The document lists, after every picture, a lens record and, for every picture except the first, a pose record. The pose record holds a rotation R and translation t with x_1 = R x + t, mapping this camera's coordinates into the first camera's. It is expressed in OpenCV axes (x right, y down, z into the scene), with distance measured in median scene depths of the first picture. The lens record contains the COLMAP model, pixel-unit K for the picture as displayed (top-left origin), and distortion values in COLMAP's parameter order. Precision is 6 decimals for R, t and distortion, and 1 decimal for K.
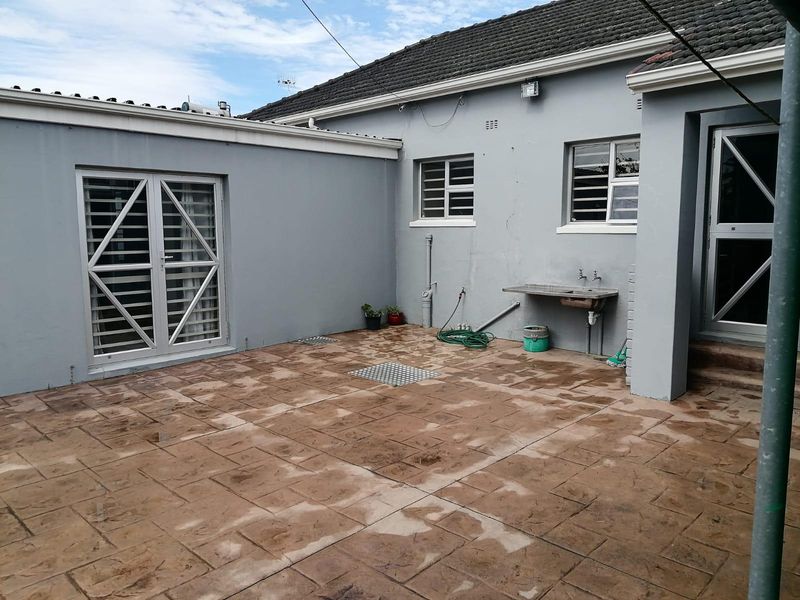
lens RADIAL K [[599.8, 0, 393.8], [0, 599.8, 299.9], [0, 0, 1]] dist [0.049160, -0.075720]
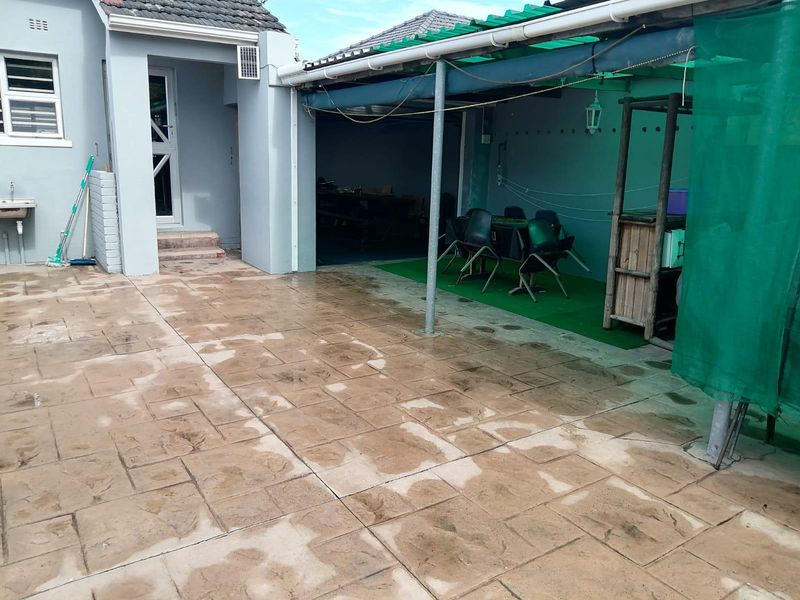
lens RADIAL K [[599.8, 0, 393.8], [0, 599.8, 299.9], [0, 0, 1]] dist [0.049160, -0.075720]
pose [[0.223354, -0.208588, 0.952158, -1.058724], [0.085615, 0.977258, 0.194003, 0.009352], [-0.970970, 0.038187, 0.236133, 0.240441]]
